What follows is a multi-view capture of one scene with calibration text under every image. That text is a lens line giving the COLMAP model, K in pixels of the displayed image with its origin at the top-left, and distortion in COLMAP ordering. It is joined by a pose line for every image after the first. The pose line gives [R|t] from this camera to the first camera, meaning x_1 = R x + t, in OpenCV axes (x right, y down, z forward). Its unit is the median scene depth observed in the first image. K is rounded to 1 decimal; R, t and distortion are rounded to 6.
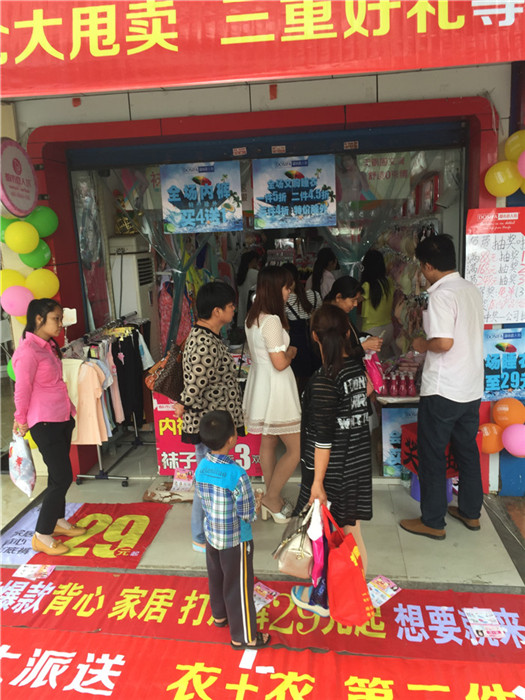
lens RADIAL K [[576.6, 0, 262.5], [0, 576.6, 350.0], [0, 0, 1]] dist [0.016150, -0.047701]
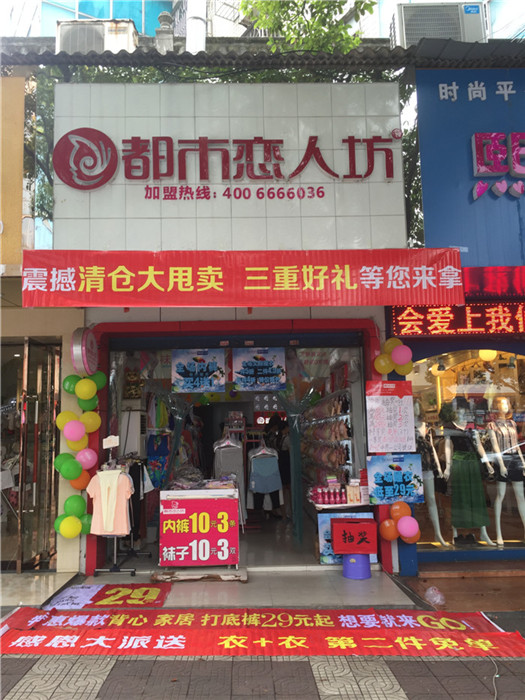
lens RADIAL K [[576.6, 0, 262.5], [0, 576.6, 350.0], [0, 0, 1]] dist [0.016150, -0.047701]
pose [[0.988281, 0.043185, 0.146407, -0.175595], [0.009342, 0.940235, -0.340399, 0.222699], [-0.152357, 0.337778, 0.928813, -0.500835]]
